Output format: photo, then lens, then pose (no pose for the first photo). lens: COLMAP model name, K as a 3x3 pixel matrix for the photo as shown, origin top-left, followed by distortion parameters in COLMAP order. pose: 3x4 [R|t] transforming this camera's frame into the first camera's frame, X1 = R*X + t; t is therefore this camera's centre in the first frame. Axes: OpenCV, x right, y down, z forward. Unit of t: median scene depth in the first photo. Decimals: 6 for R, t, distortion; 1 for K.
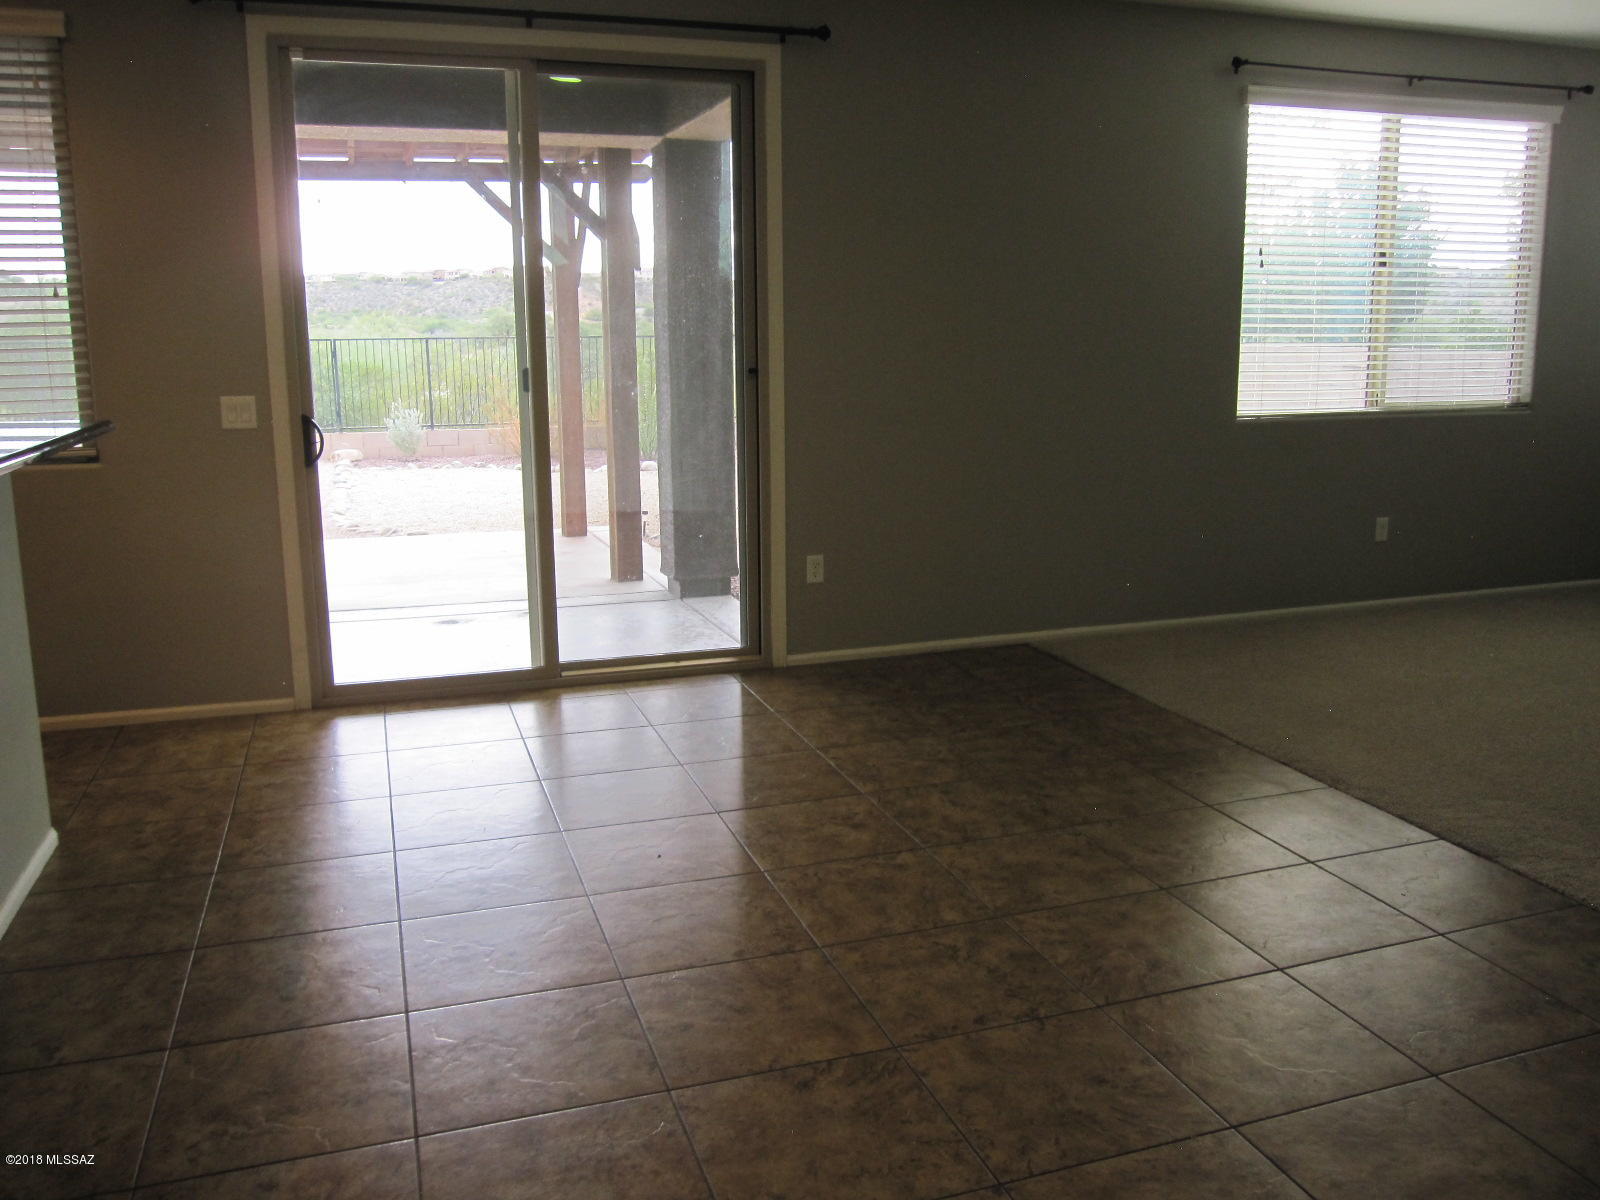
lens RADIAL K [[1313.7, 0, 814.4], [0, 1313.7, 581.2], [0, 0, 1]] dist [-0.053572, 0.002916]
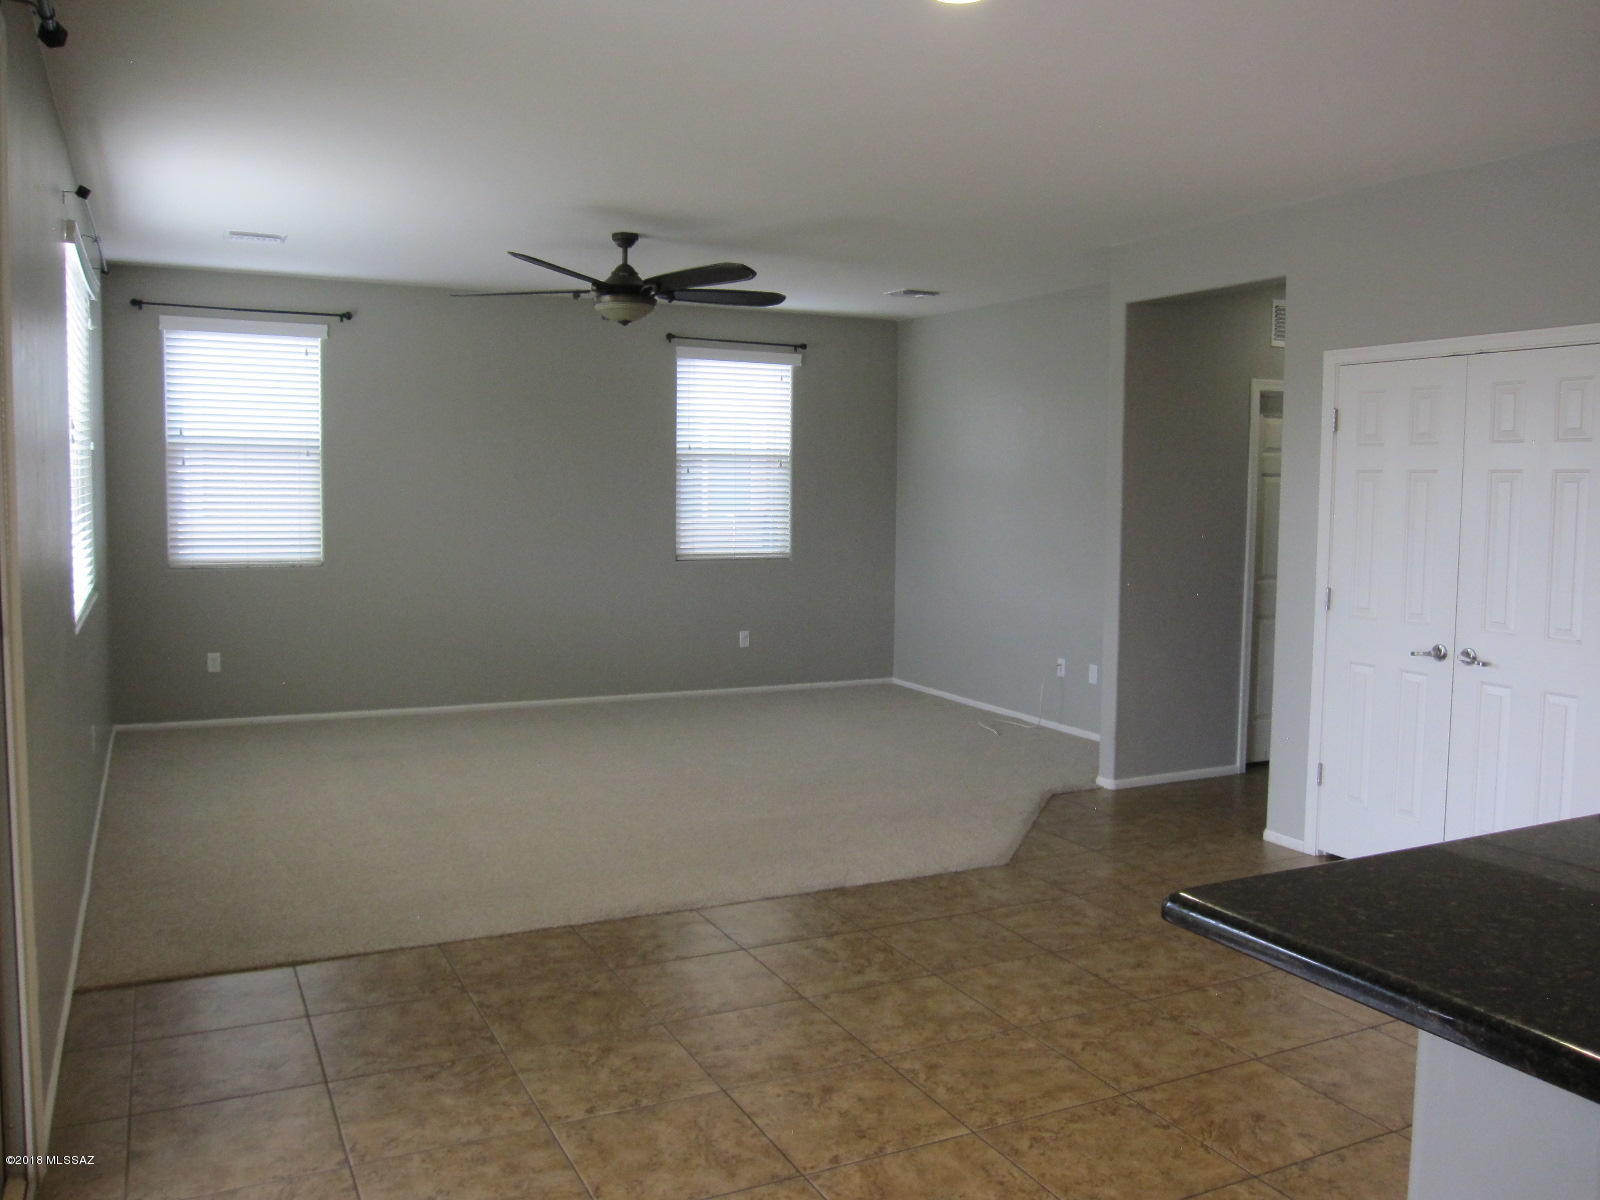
lens RADIAL K [[1313.7, 0, 814.4], [0, 1313.7, 581.2], [0, 0, 1]] dist [-0.053572, 0.002916]
pose [[-0.129798, -0.069584, 0.989096, -0.629926], [0.175855, 0.980105, 0.092028, -0.182728], [-0.975821, 0.185882, -0.114979, 0.796529]]
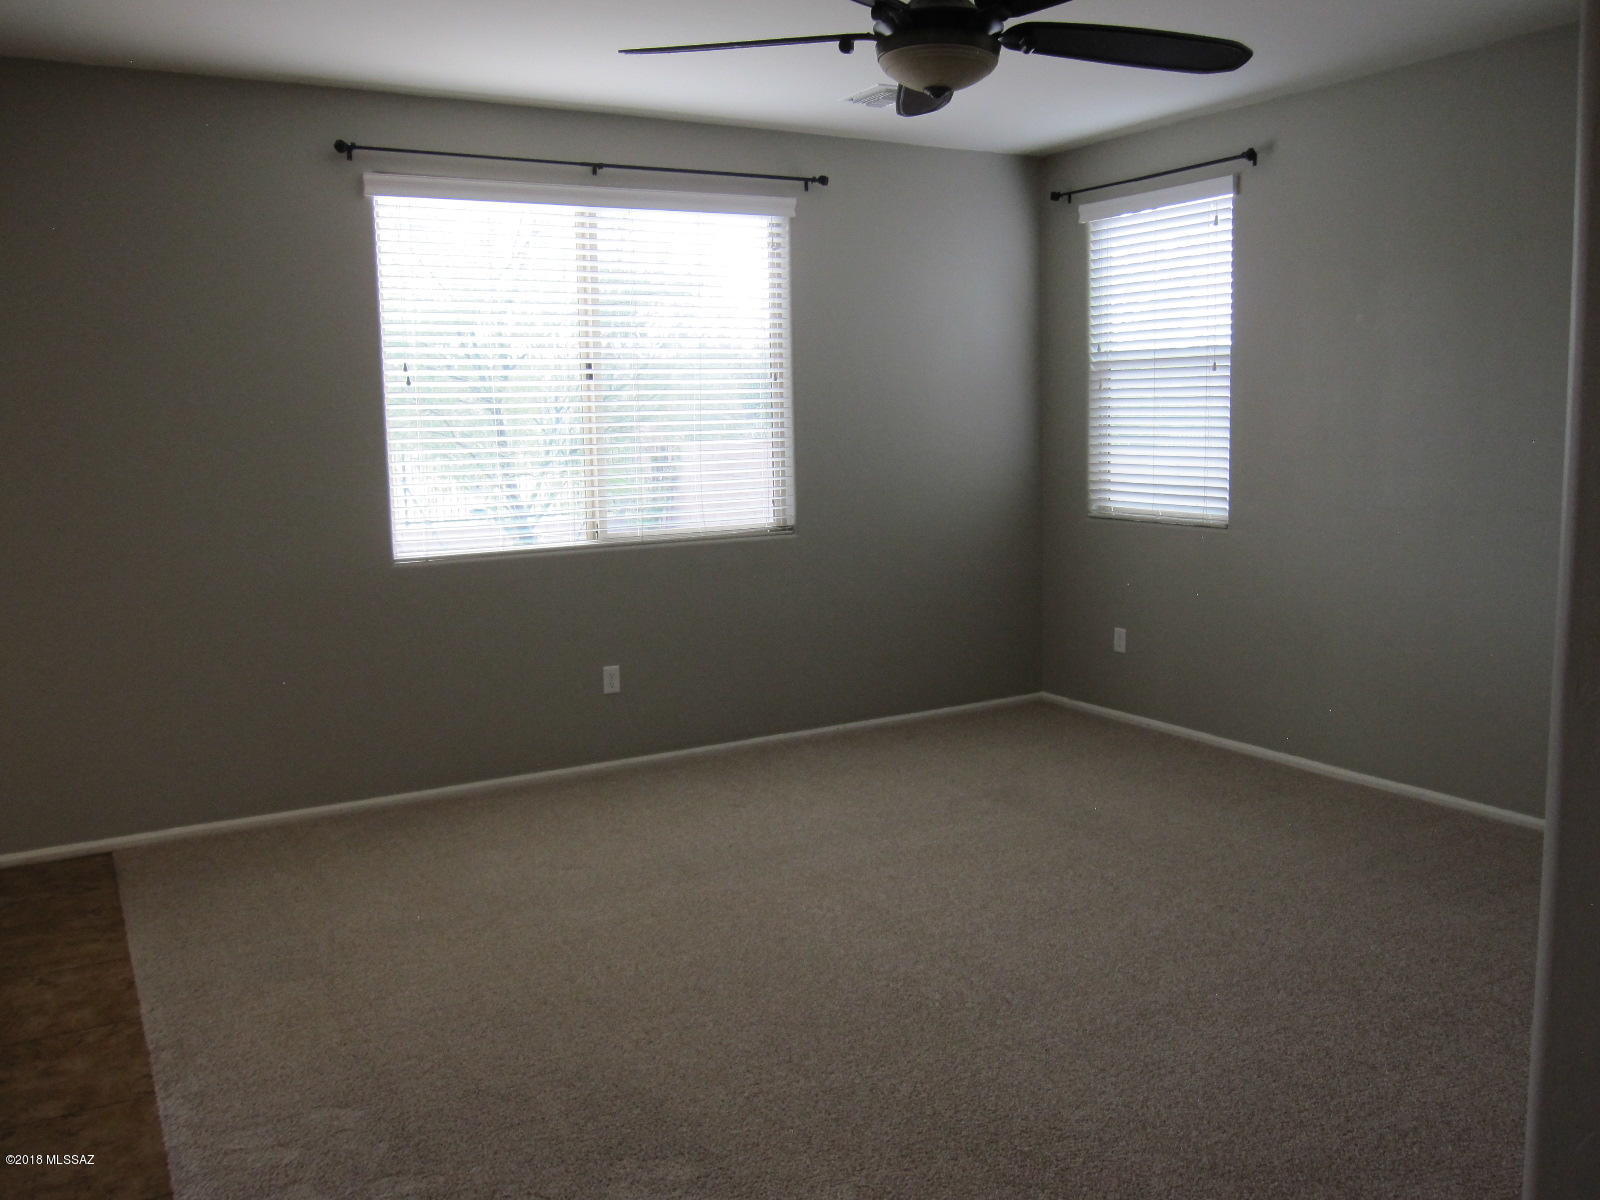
lens RADIAL K [[1313.7, 0, 814.4], [0, 1313.7, 581.2], [0, 0, 1]] dist [-0.053572, 0.002916]
pose [[0.979374, -0.035302, 0.198946, 0.516407], [0.048499, 0.996906, -0.061855, -0.057942], [-0.196147, 0.070228, 0.978056, 0.150797]]
